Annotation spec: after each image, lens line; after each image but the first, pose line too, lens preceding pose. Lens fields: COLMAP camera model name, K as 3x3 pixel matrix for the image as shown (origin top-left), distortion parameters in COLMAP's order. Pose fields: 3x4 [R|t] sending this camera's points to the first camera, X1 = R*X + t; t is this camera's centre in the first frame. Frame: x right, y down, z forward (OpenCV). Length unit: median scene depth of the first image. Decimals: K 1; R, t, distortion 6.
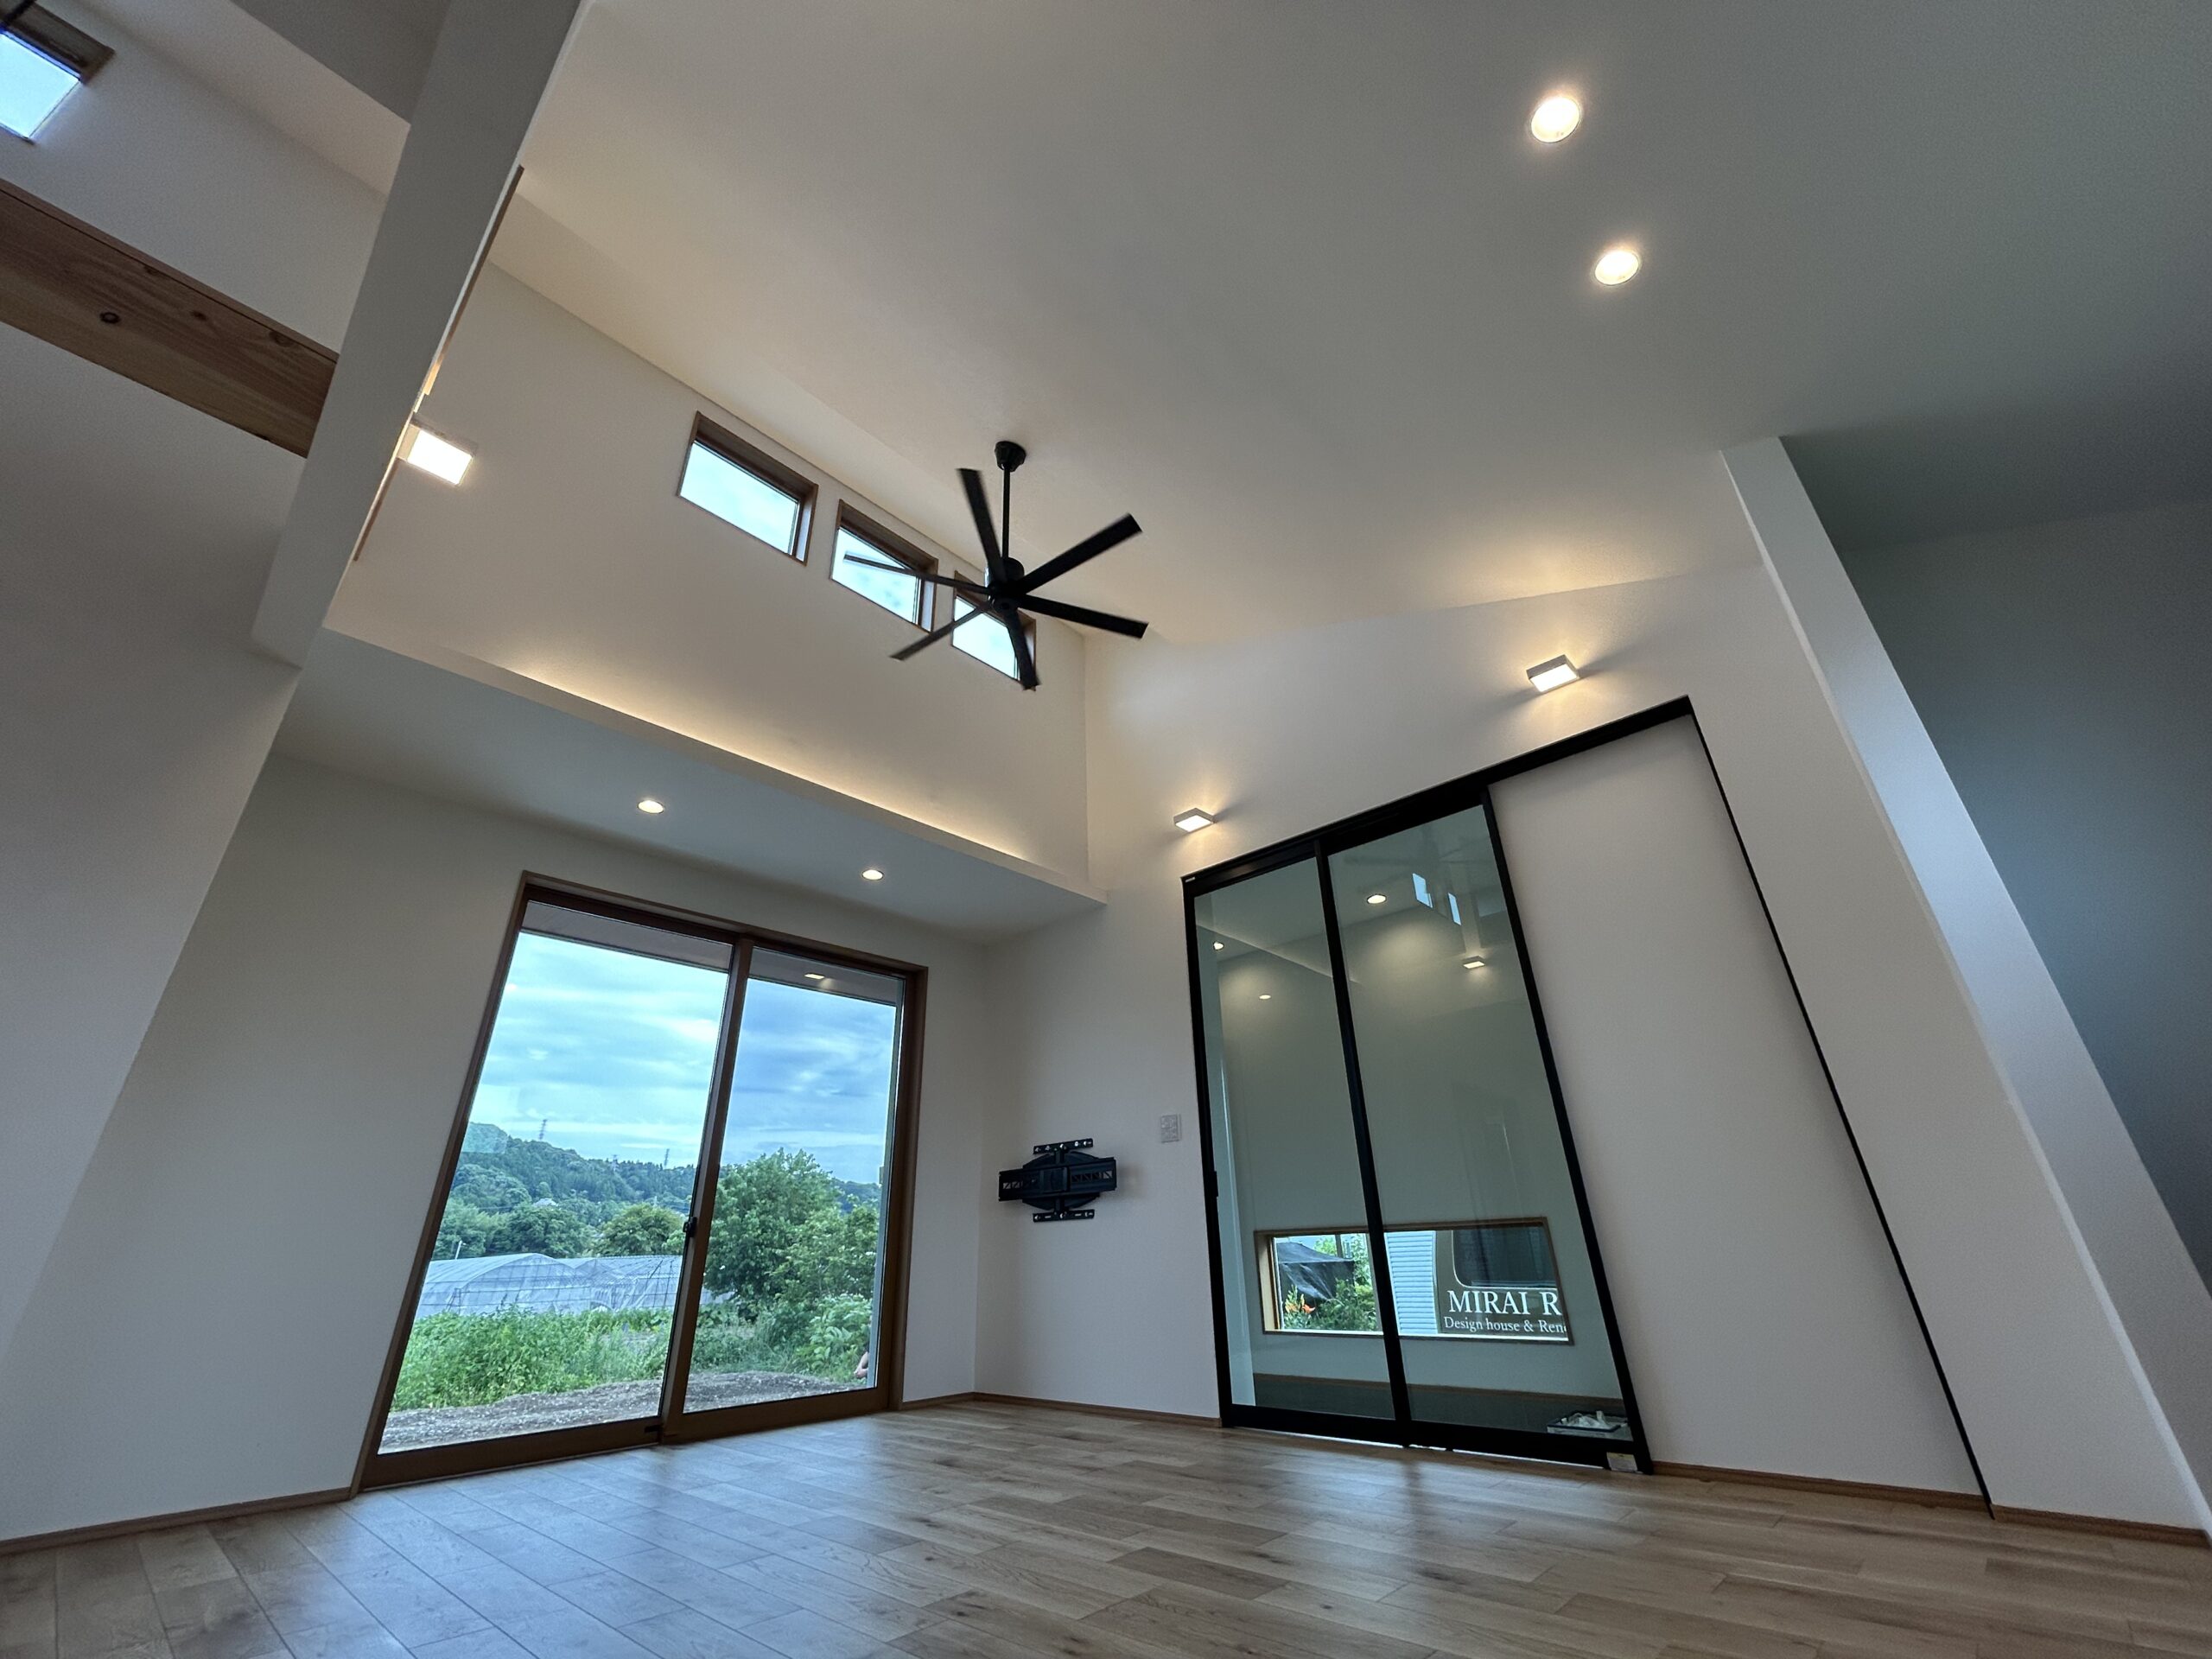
lens RADIAL K [[890.8, 0, 1100.9], [0, 890.8, 827.2], [0, 0, 1]] dist [-0.001788, 0.000459]
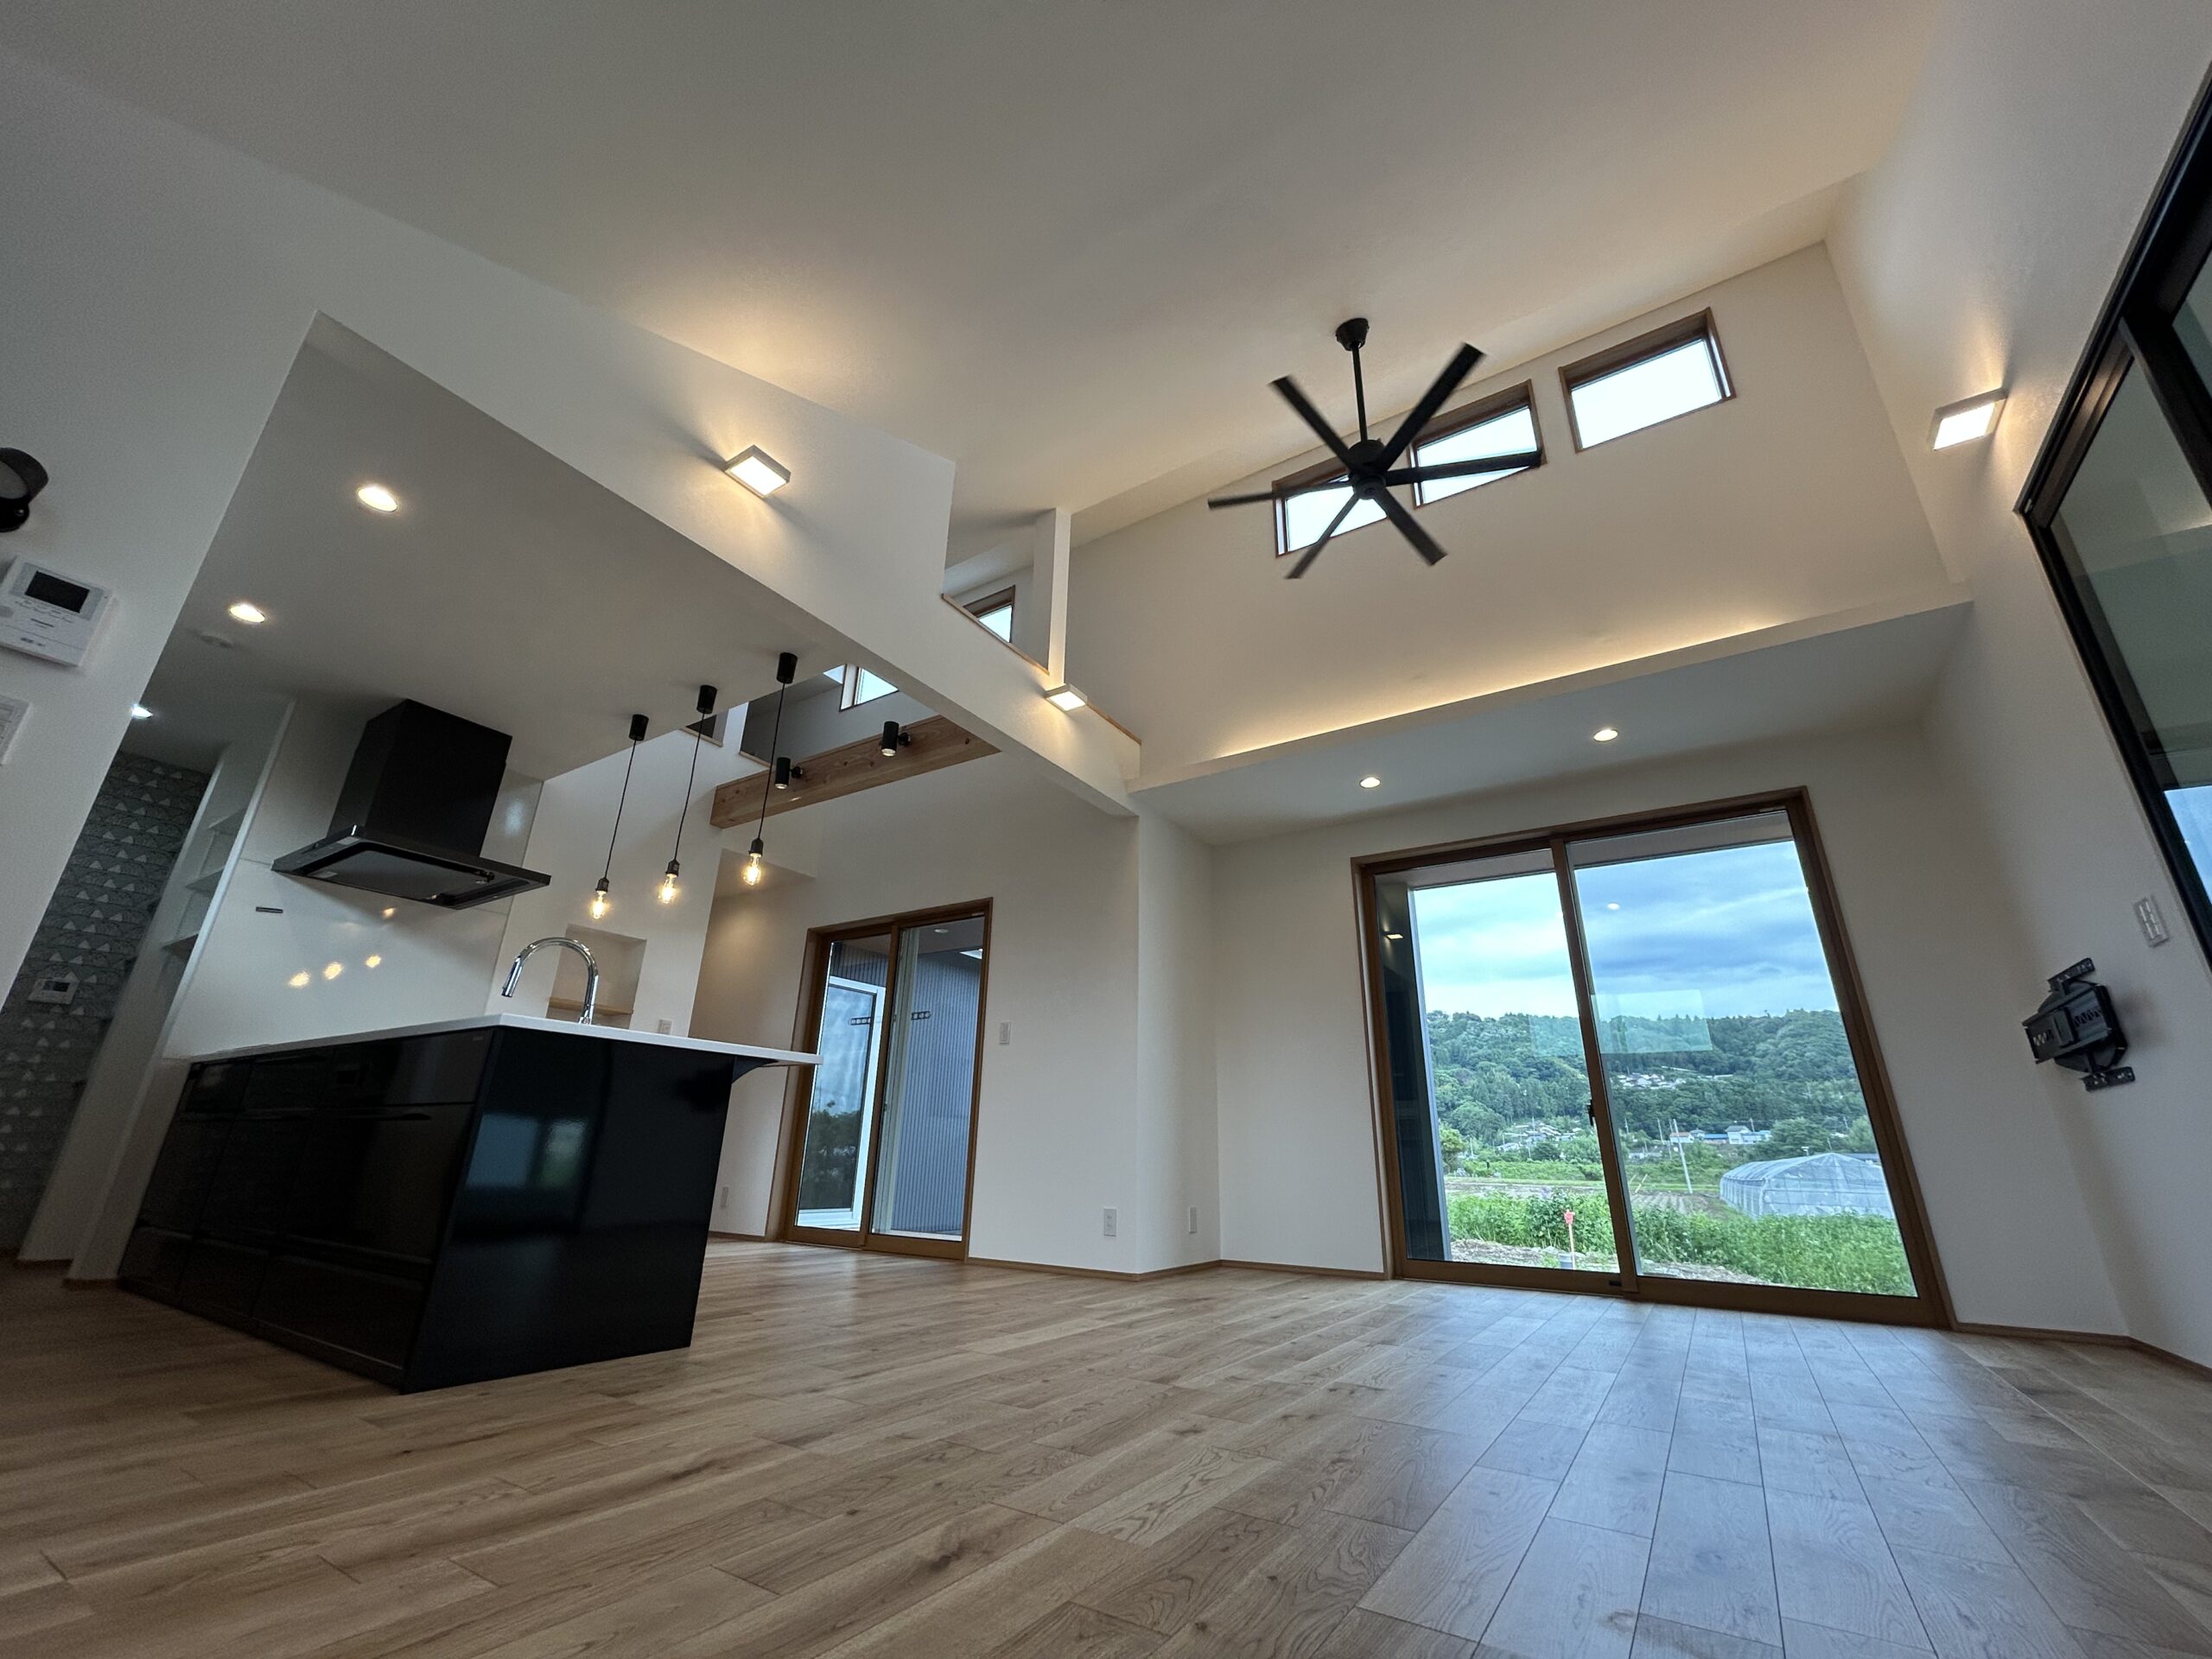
lens RADIAL K [[890.8, 0, 1100.9], [0, 890.8, 827.2], [0, 0, 1]] dist [-0.001788, 0.000459]
pose [[0.176197, -0.318300, -0.931472, 0.497295], [0.400321, 0.887660, -0.227604, 0.144955], [0.899276, -0.332785, 0.283825, 0.257091]]
